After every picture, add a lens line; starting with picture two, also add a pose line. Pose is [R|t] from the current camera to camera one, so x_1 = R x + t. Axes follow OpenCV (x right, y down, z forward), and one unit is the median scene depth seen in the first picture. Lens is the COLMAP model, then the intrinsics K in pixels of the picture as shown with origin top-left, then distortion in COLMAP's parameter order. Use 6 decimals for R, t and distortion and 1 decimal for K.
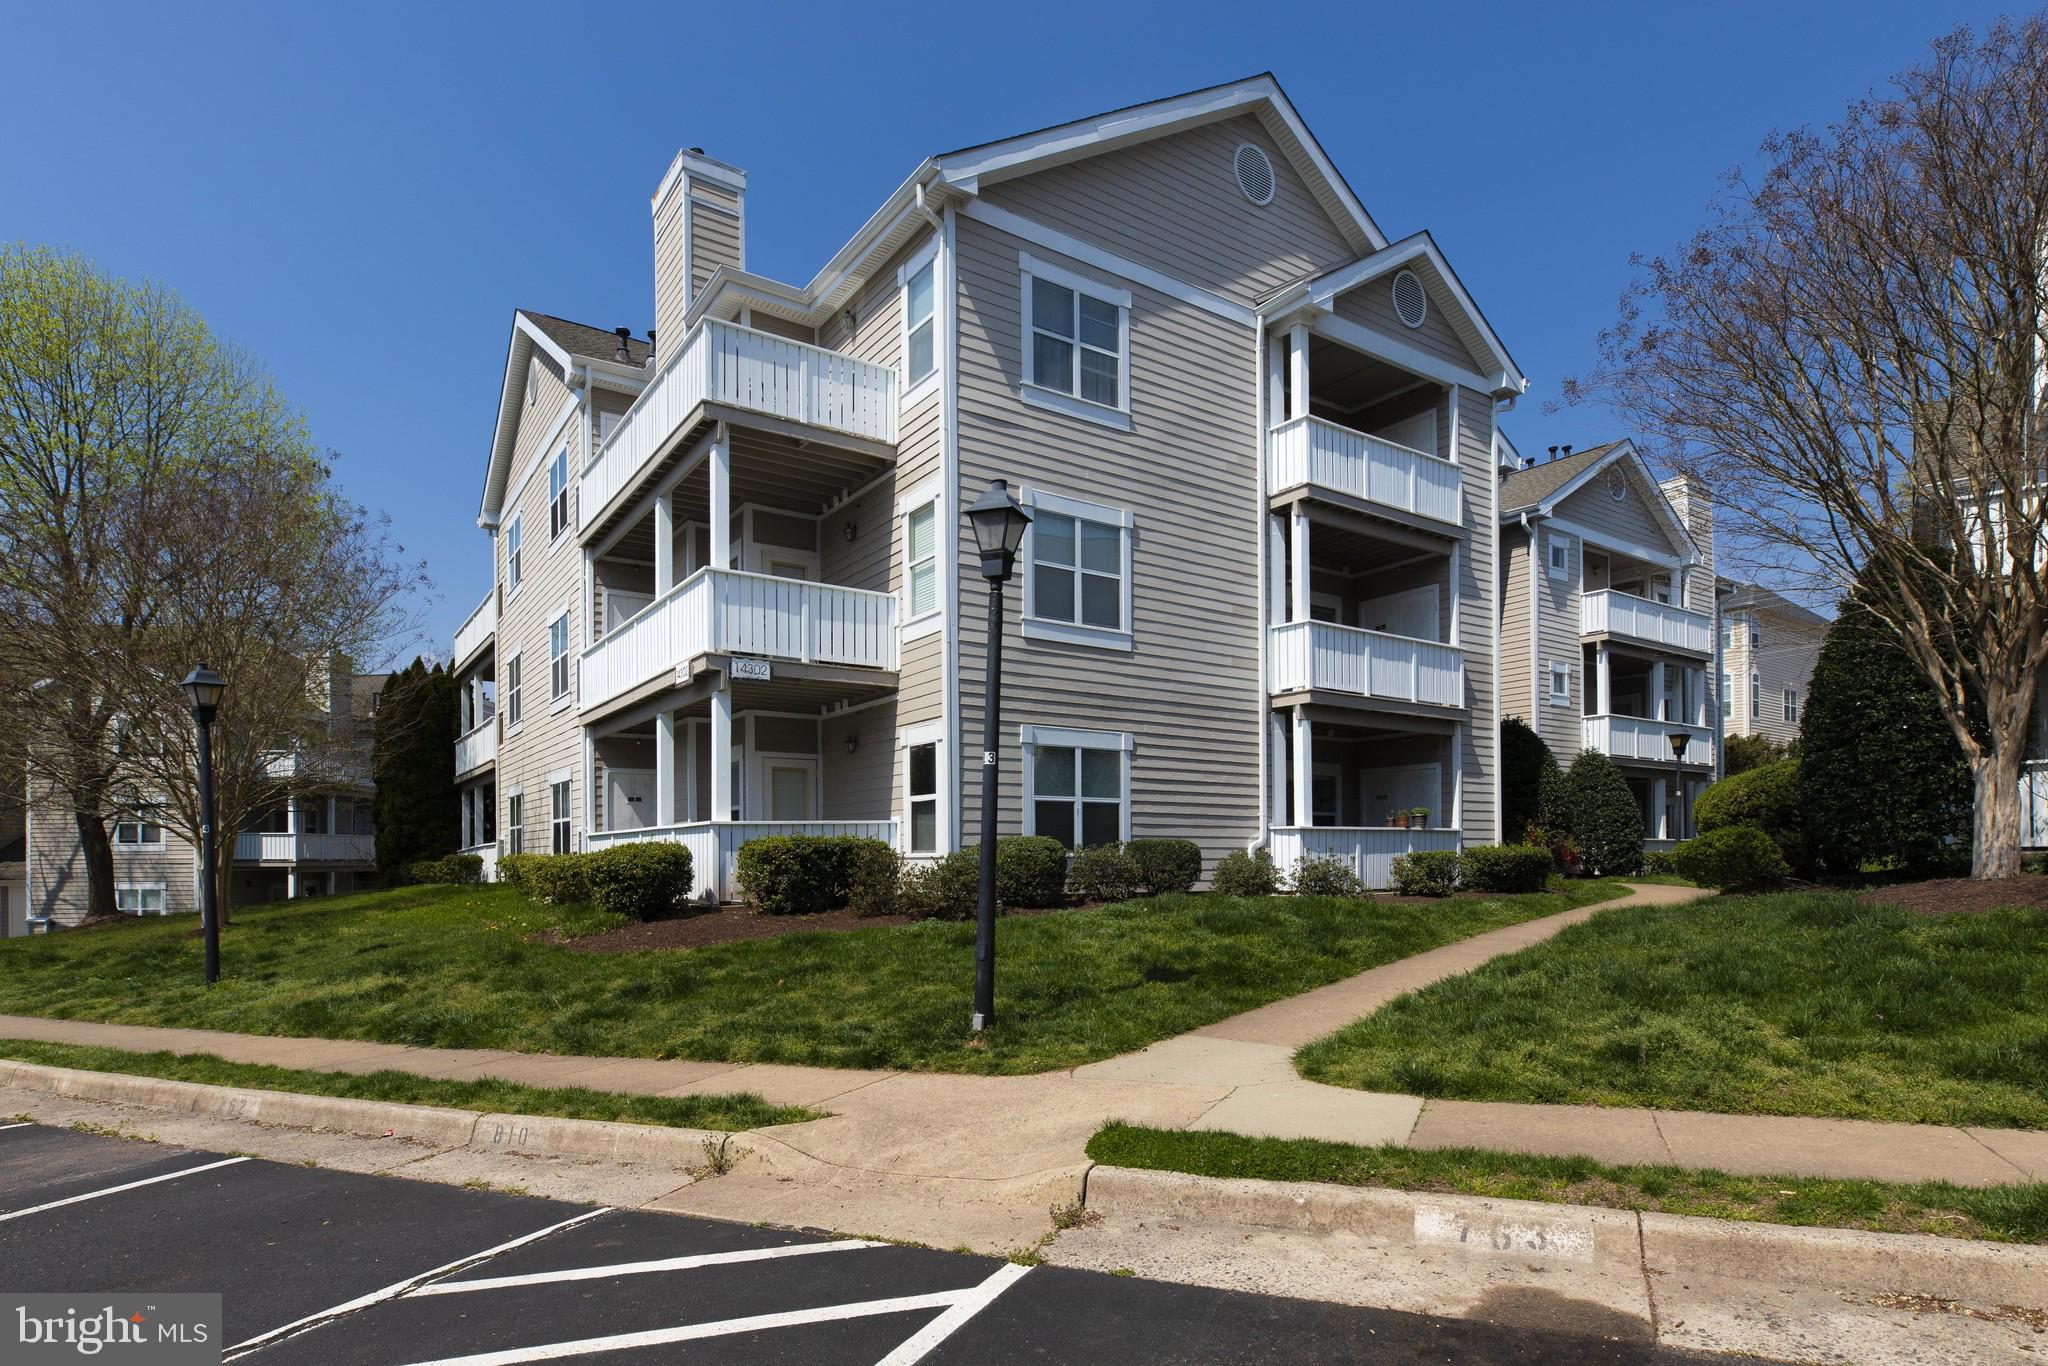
lens RADIAL K [[960.9, 0, 1025.1], [0, 960.9, 680.2], [0, 0, 1]] dist [-0.000300, 0.000599]
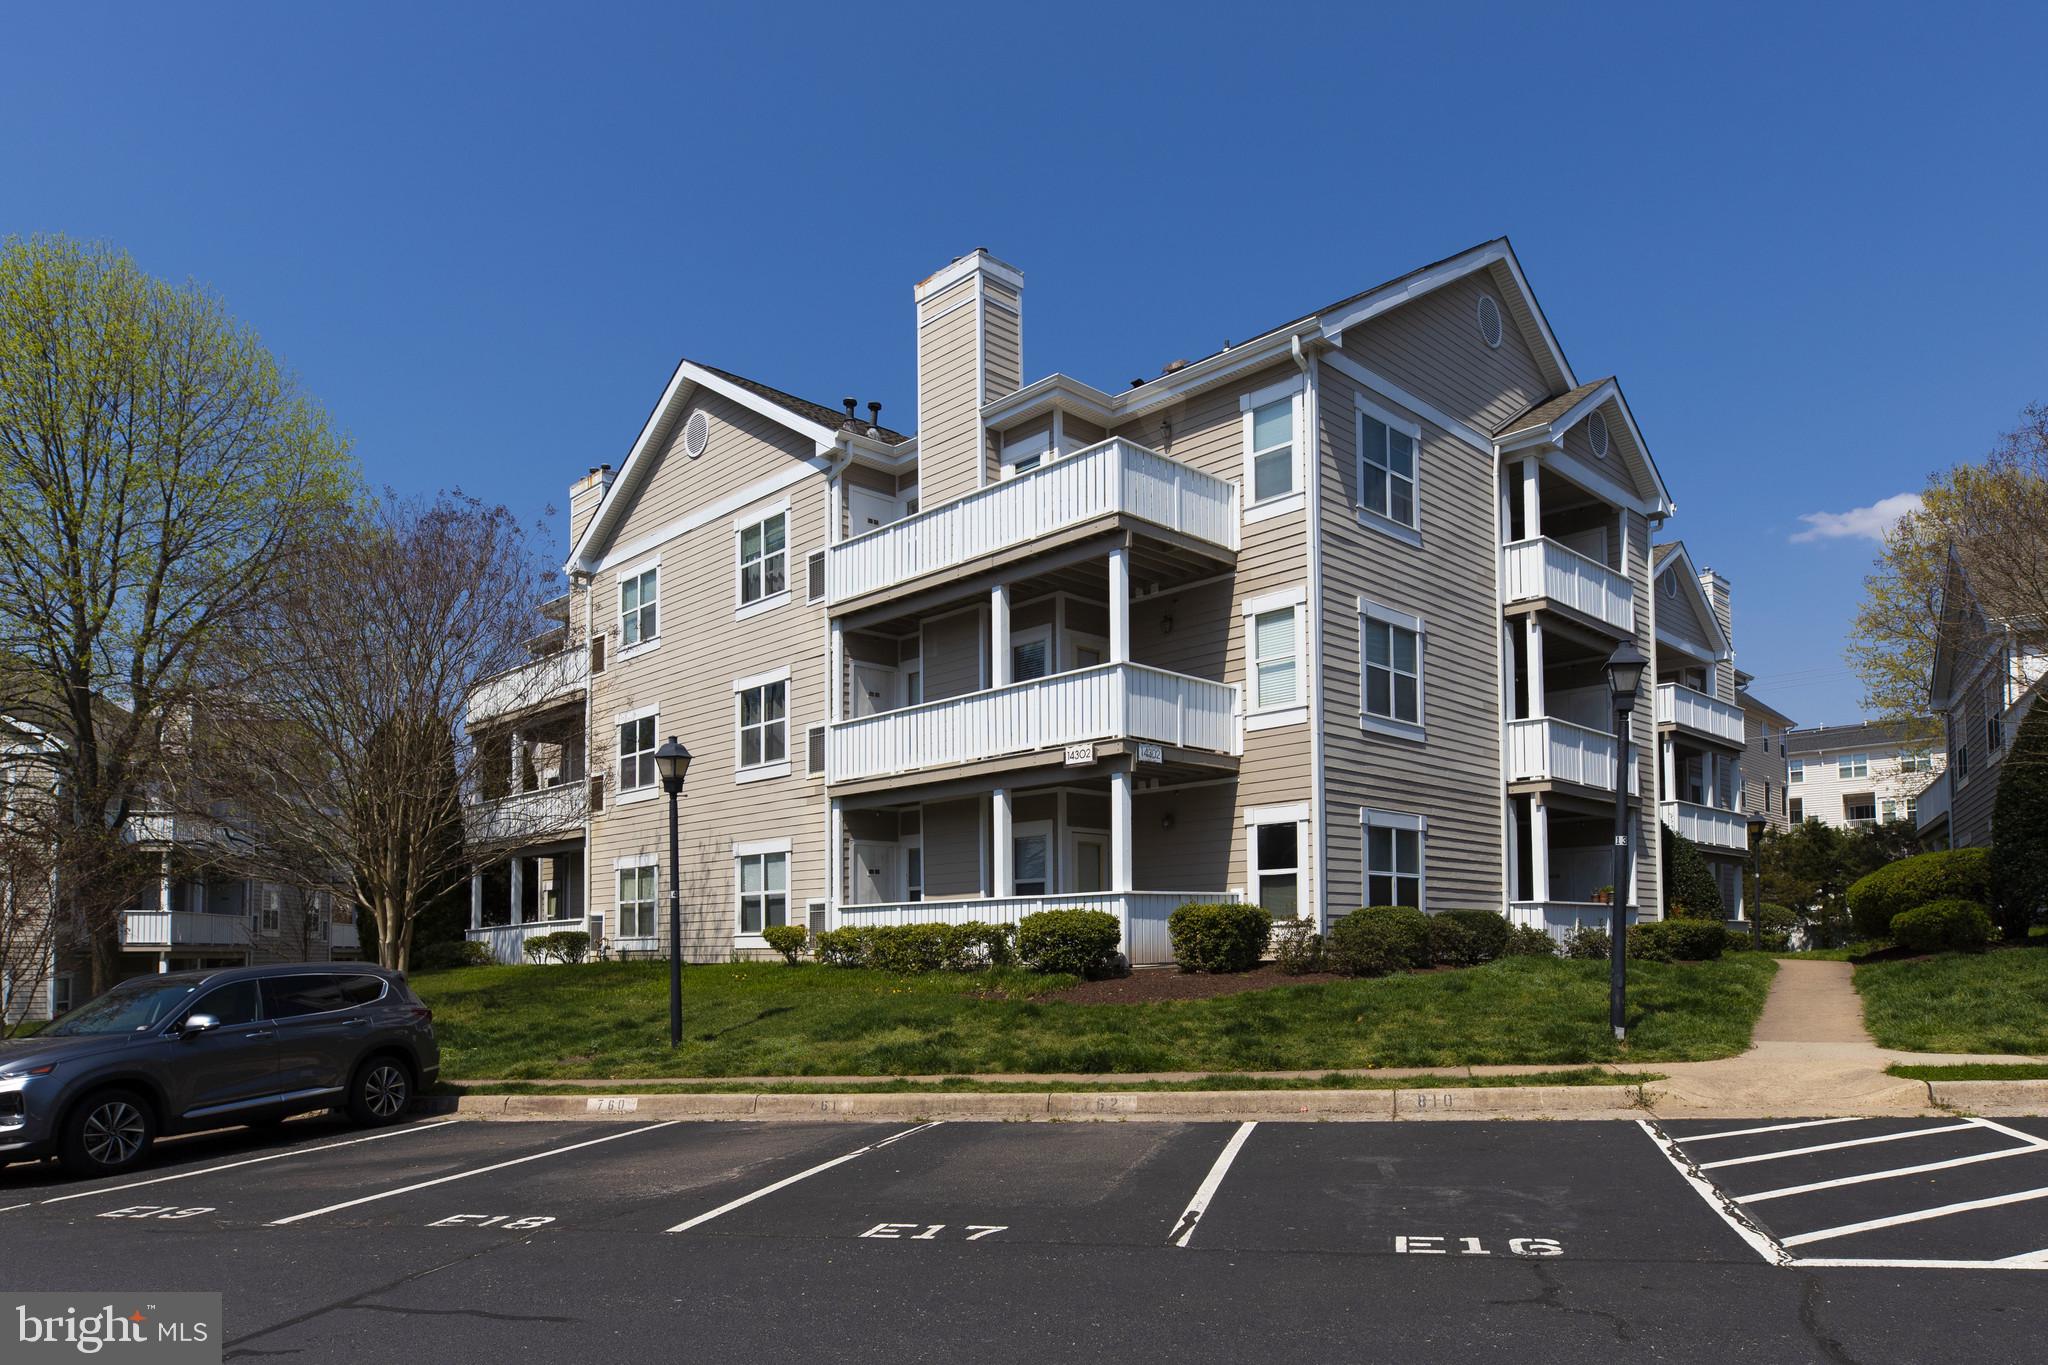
lens RADIAL K [[1118.7, 0, 1025.4], [0, 1118.7, 684.9], [0, 0, 1]] dist [-0.003253, 0.000873]
pose [[0.988770, 0.034009, 0.145522, -0.550972], [-0.026672, 0.998287, -0.052078, -0.016969], [-0.147044, 0.047612, 0.987983, -0.231317]]
